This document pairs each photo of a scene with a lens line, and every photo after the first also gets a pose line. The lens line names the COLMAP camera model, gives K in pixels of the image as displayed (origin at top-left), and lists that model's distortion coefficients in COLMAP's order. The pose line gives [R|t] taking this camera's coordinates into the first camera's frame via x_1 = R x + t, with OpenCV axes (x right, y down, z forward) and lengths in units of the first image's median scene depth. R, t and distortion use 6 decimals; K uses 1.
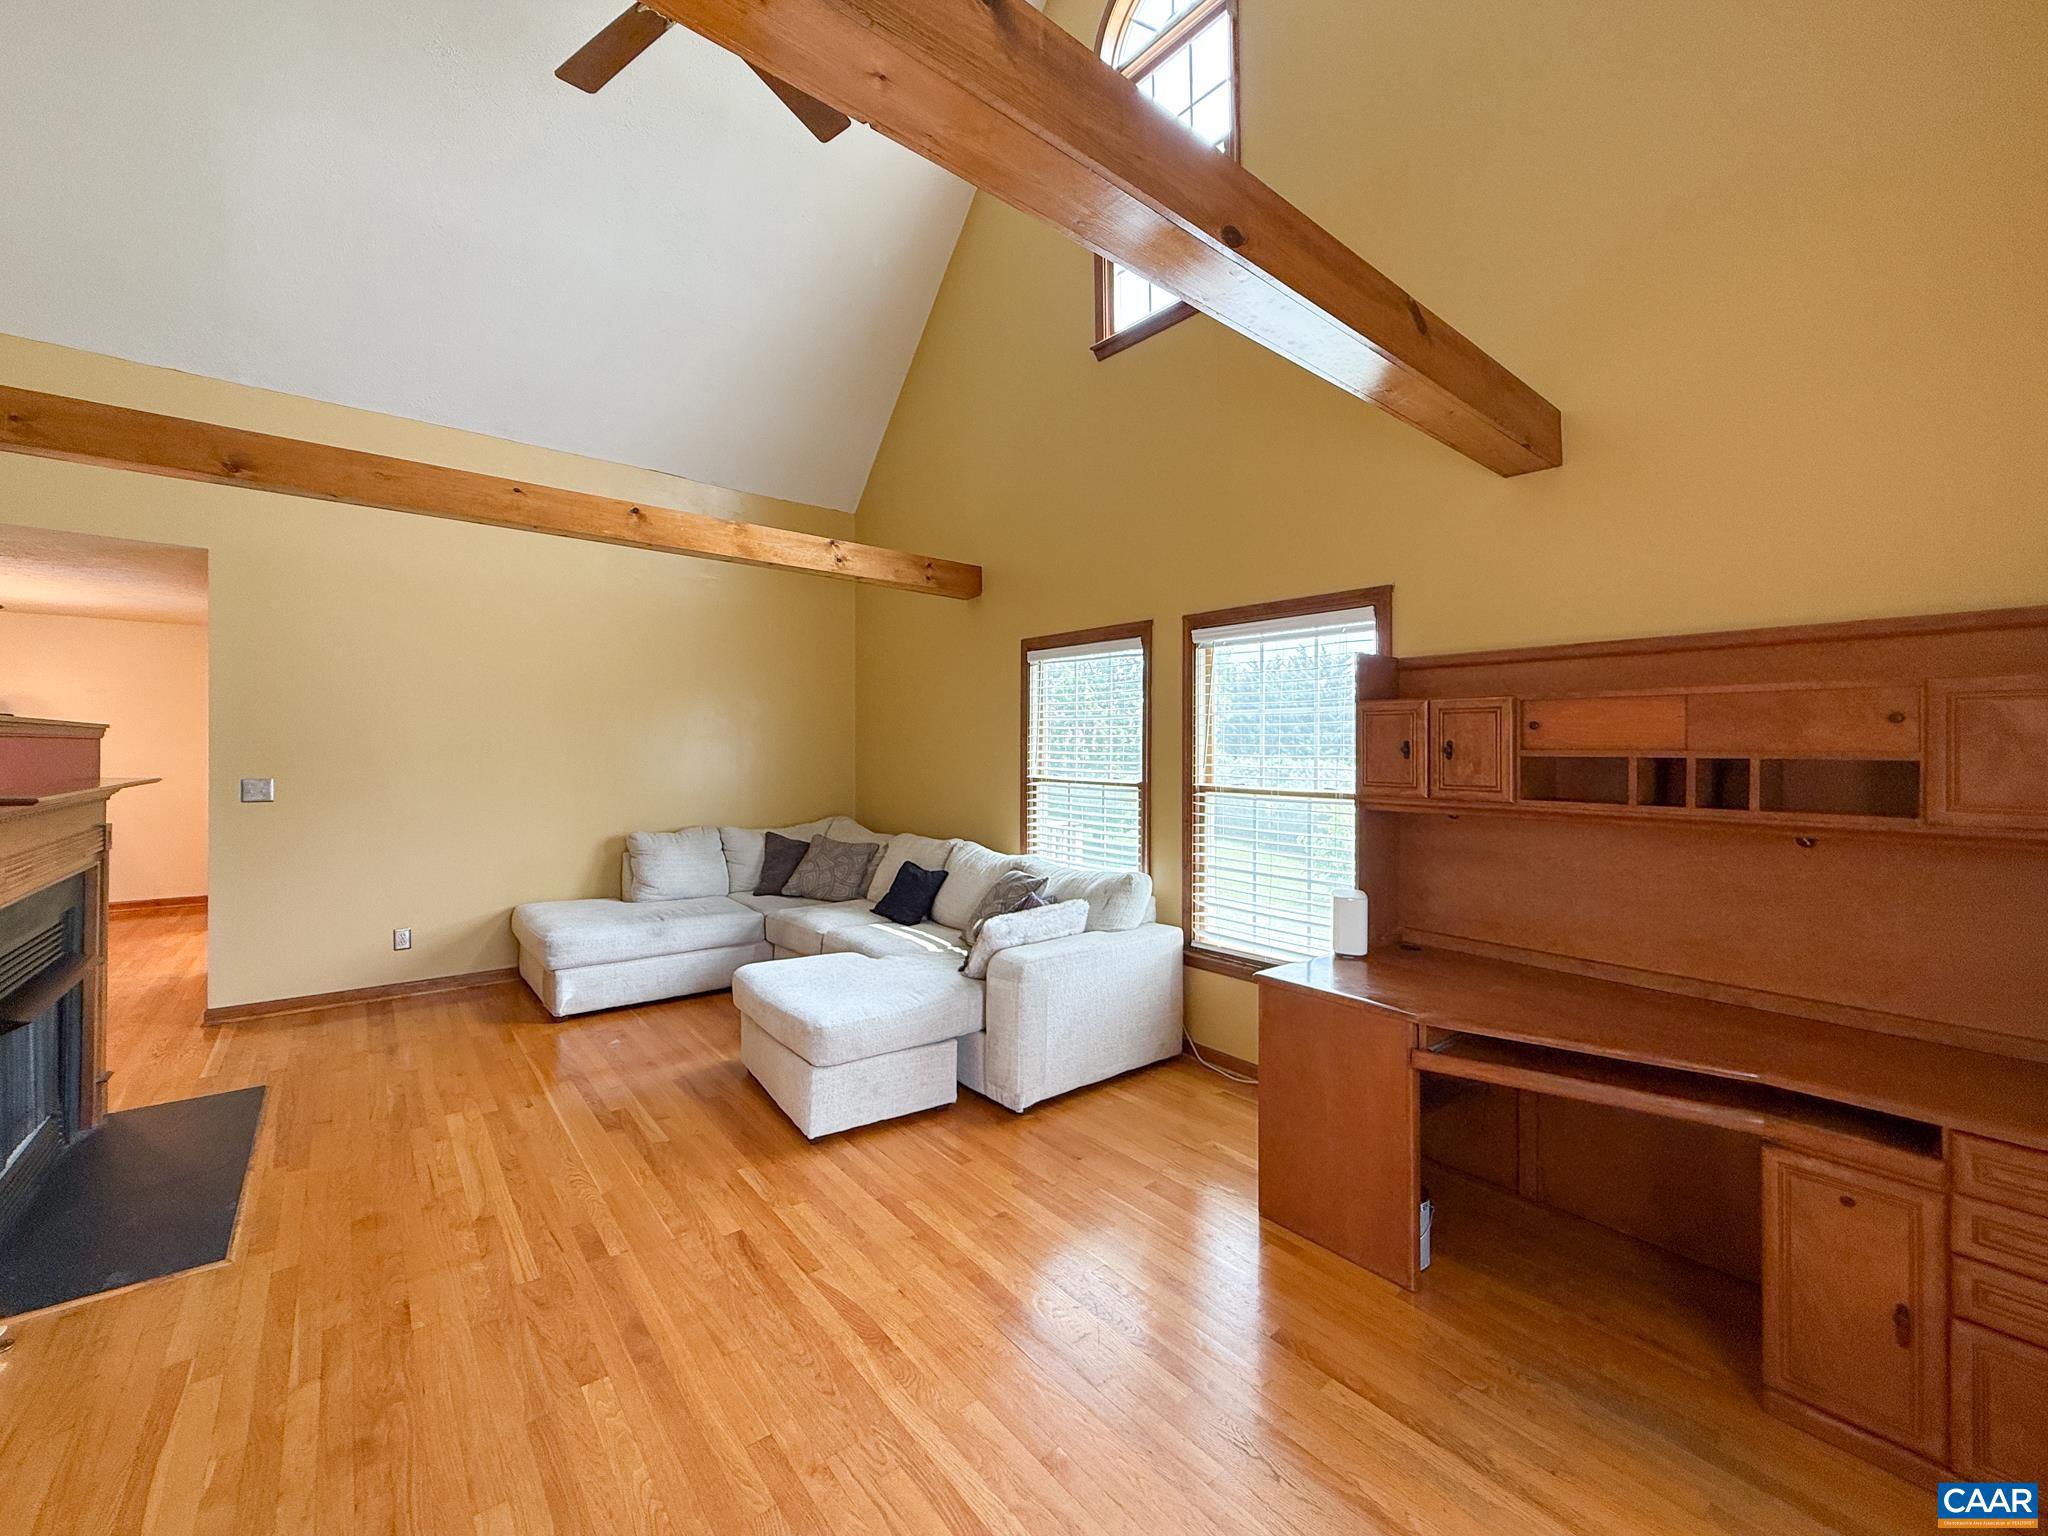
lens RADIAL K [[818.8, 0, 1023.3], [0, 818.8, 766.3], [0, 0, 1]] dist [0.000510, -0.000296]
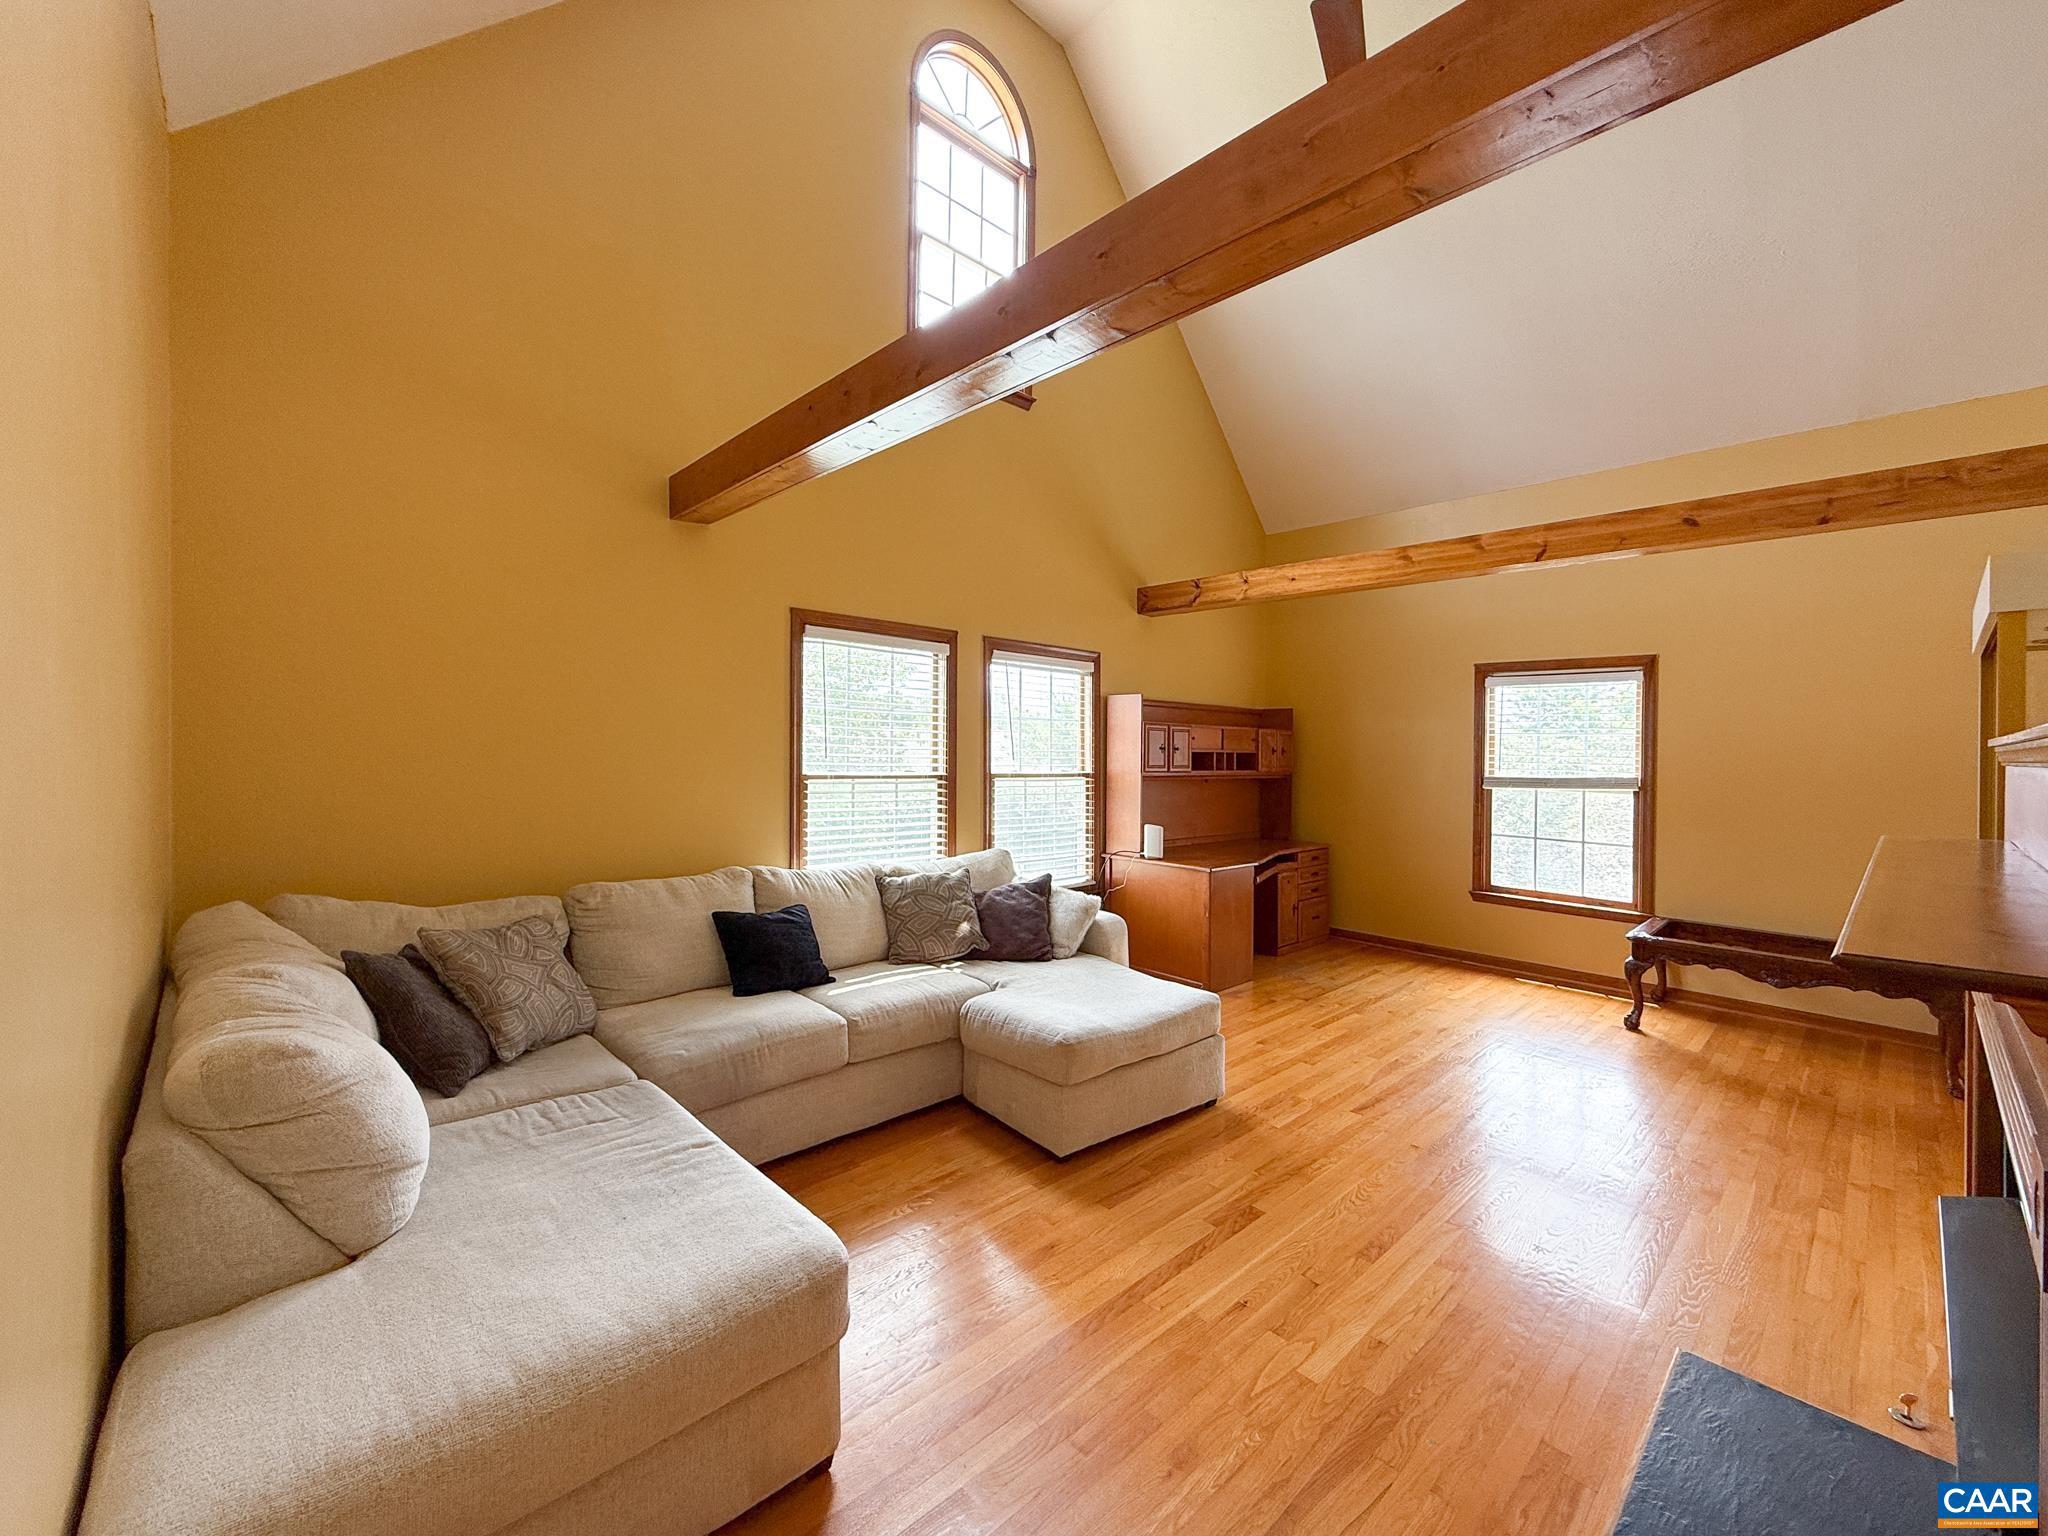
lens RADIAL K [[818.8, 0, 1023.8], [0, 818.8, 748.9], [0, 0, 1]] dist [0.000510, -0.000296]
pose [[-0.057565, -0.020545, 0.998130, -1.118605], [-0.007376, 0.999770, 0.020154, -0.042348], [-0.998315, -0.006202, -0.057703, 1.092775]]
